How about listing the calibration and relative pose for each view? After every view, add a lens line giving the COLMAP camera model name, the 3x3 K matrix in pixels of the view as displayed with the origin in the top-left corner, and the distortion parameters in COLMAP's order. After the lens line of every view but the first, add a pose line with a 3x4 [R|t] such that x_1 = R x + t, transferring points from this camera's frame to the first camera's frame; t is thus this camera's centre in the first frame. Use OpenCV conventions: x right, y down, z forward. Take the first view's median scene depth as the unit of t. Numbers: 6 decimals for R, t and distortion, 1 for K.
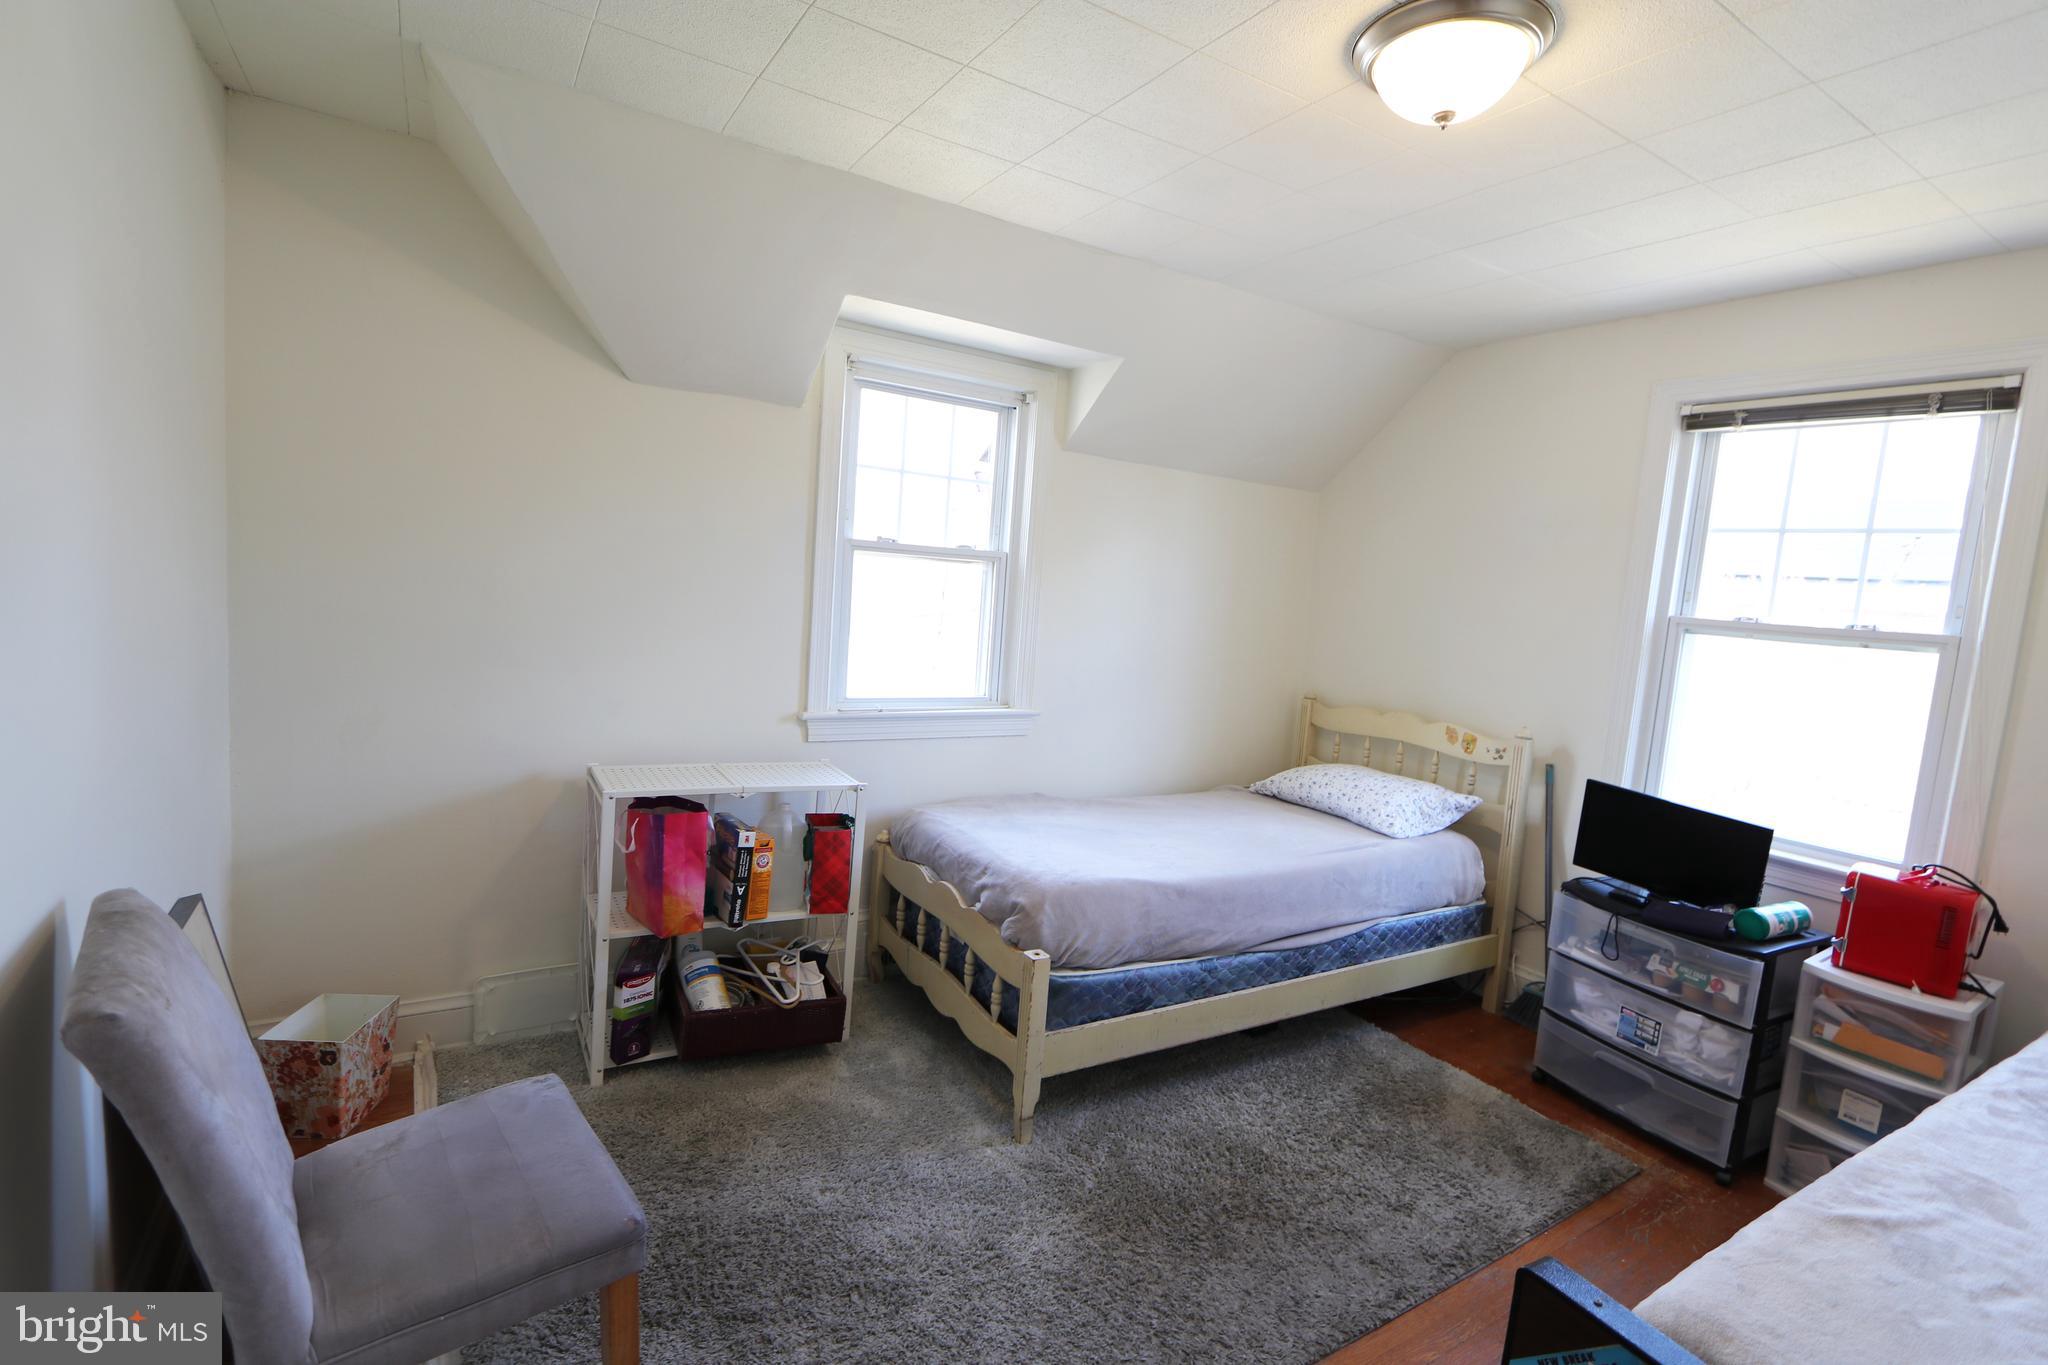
lens RADIAL K [[942.0, 0, 1024.0], [0, 942.0, 682.5], [0, 0, 1]] dist [-0.014386, -0.000004]
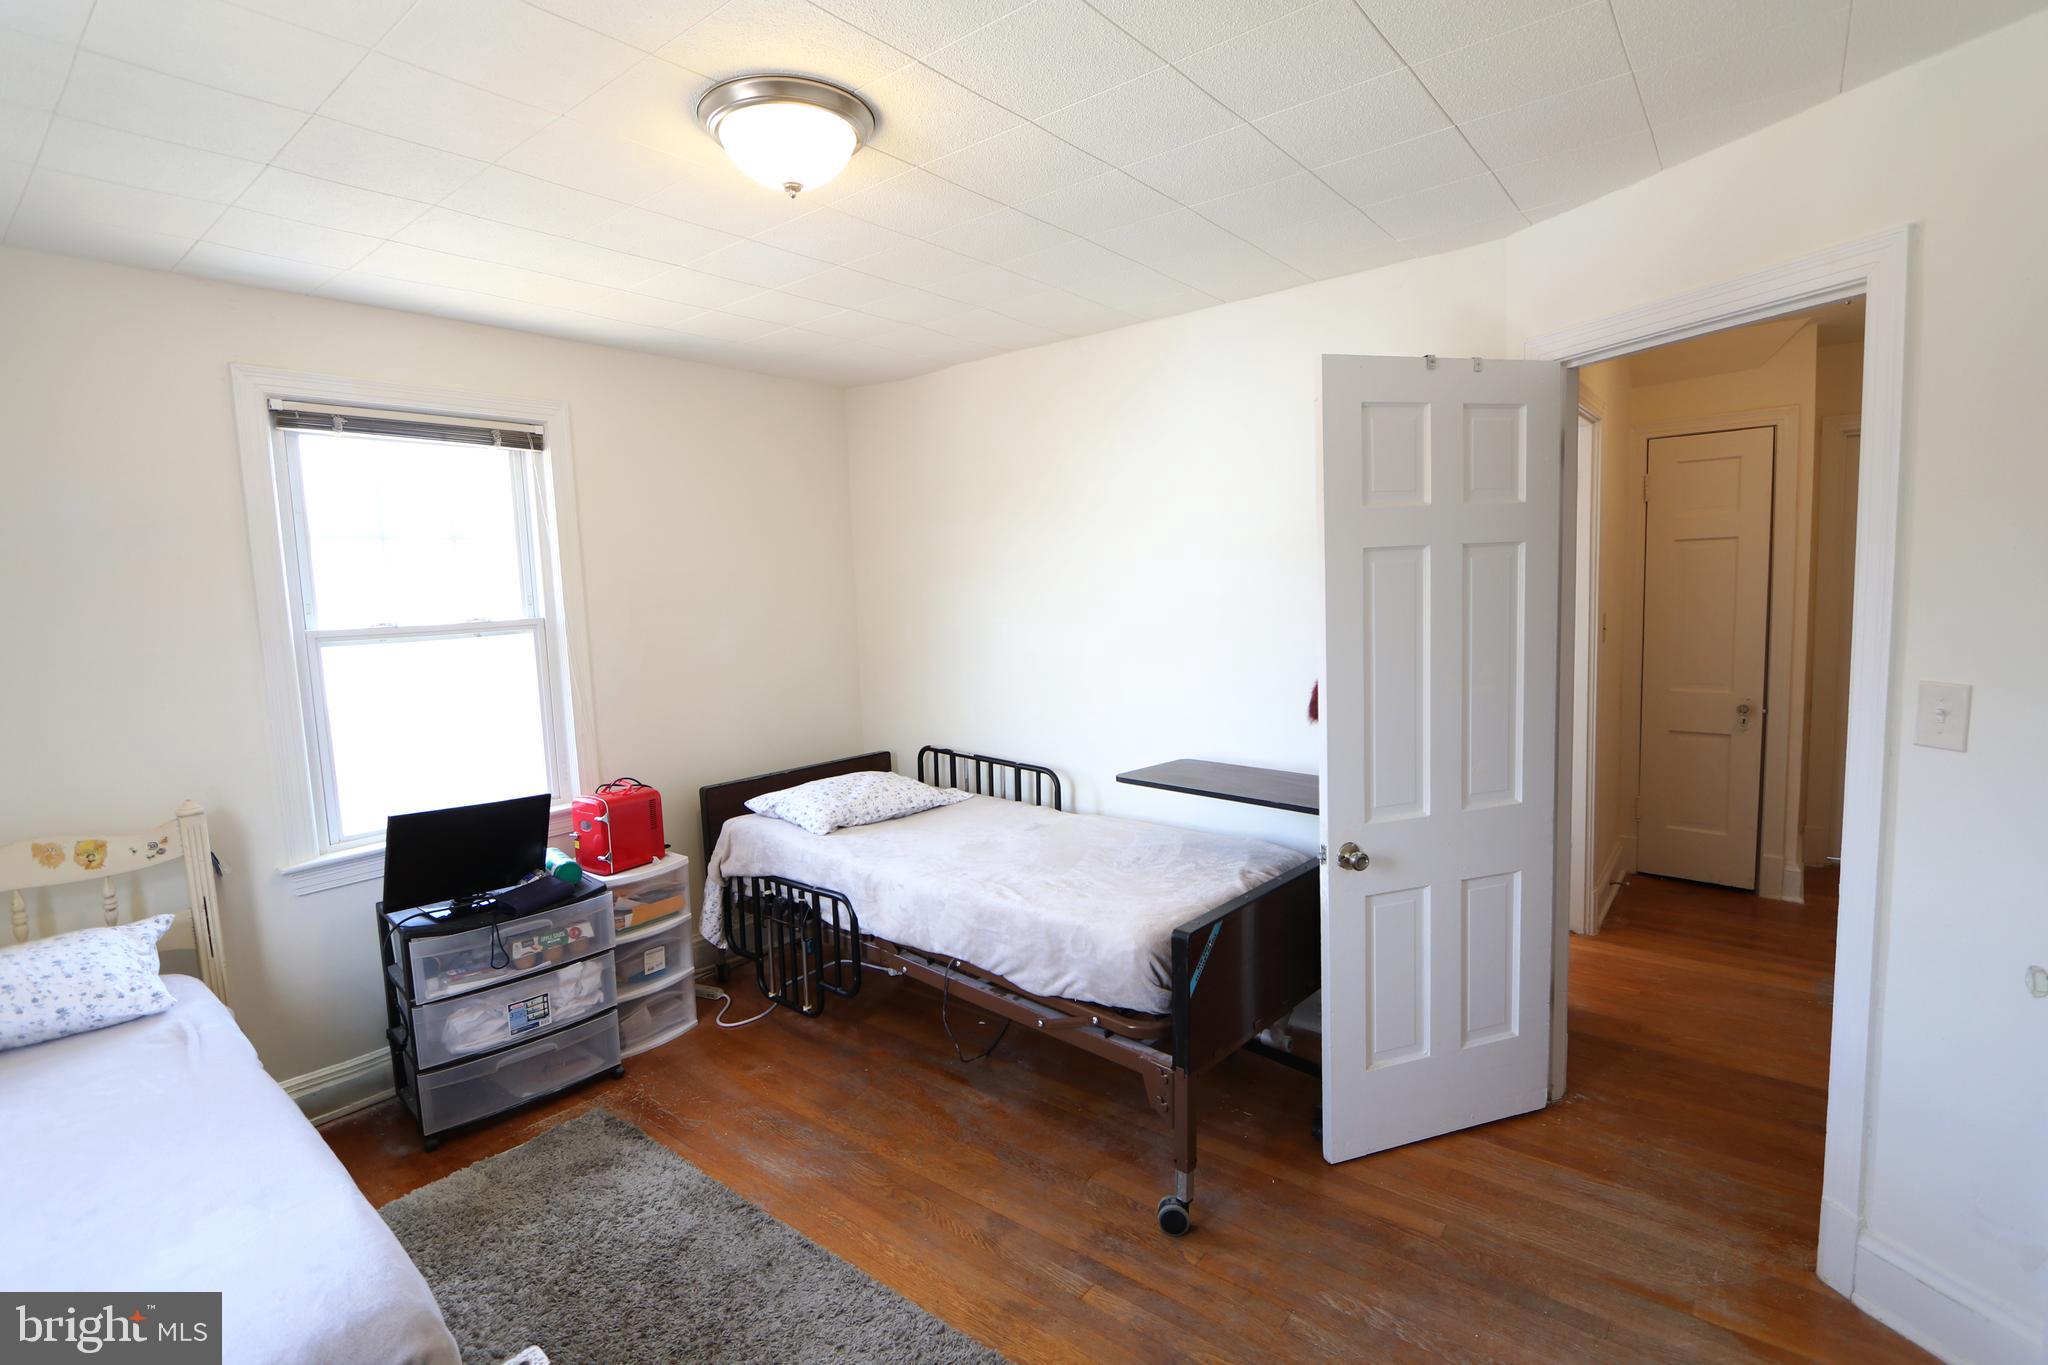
lens RADIAL K [[942.0, 0, 1024.0], [0, 942.0, 682.5], [0, 0, 1]] dist [-0.014386, -0.000004]
pose [[-0.334313, -0.155804, 0.929495, -0.457485], [0.123854, 0.970424, 0.207212, -0.143692], [-0.934289, 0.184396, -0.305128, 0.729233]]
